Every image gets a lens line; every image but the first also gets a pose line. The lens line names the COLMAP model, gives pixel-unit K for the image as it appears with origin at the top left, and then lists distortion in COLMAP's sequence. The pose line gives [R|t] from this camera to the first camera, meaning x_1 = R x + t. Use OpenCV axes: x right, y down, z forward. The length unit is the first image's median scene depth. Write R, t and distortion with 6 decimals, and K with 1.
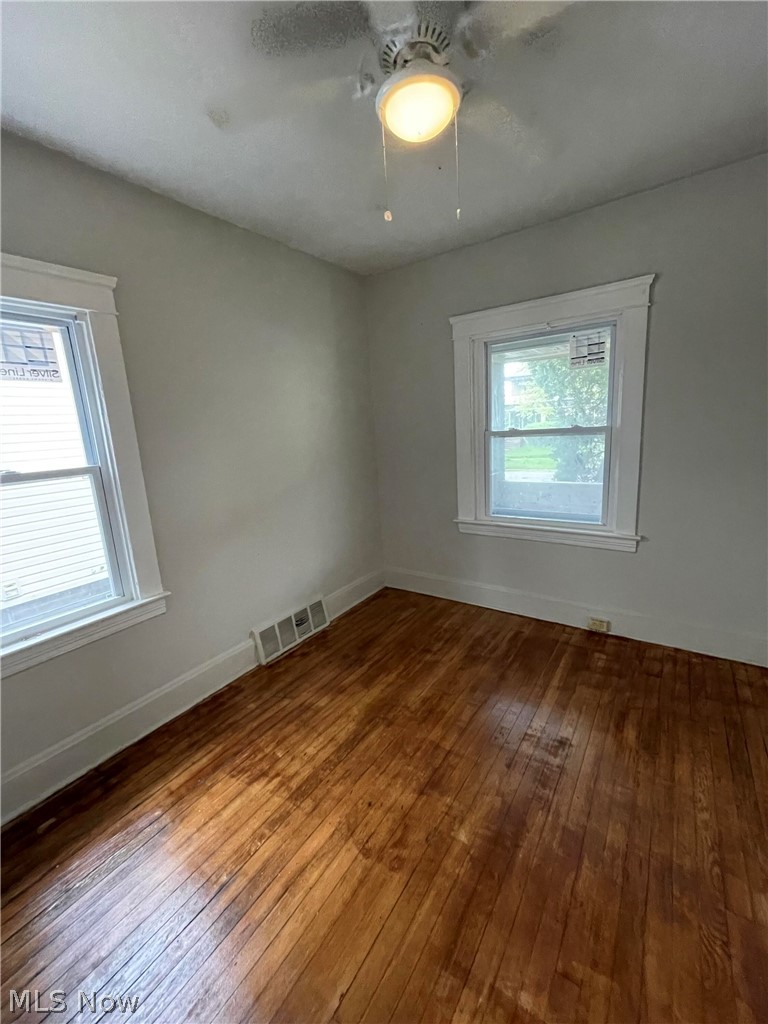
lens RADIAL K [[416.6, 0, 384.0], [0, 416.6, 512.0], [0, 0, 1]] dist [0.001640, 0.000292]
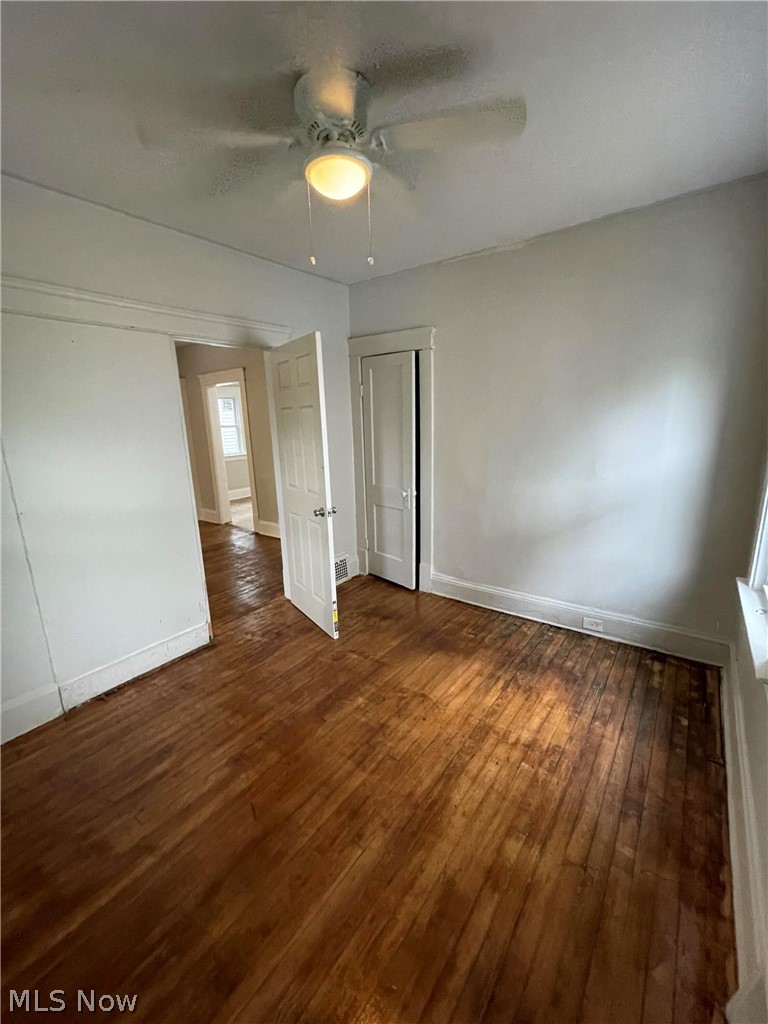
lens RADIAL K [[416.6, 0, 384.0], [0, 416.6, 512.0], [0, 0, 1]] dist [0.001640, 0.000292]
pose [[-0.995189, 0.076942, 0.060661, -0.032801], [0.095108, 0.907390, 0.409386, -0.362162], [-0.023544, 0.413186, -0.910342, 1.647443]]
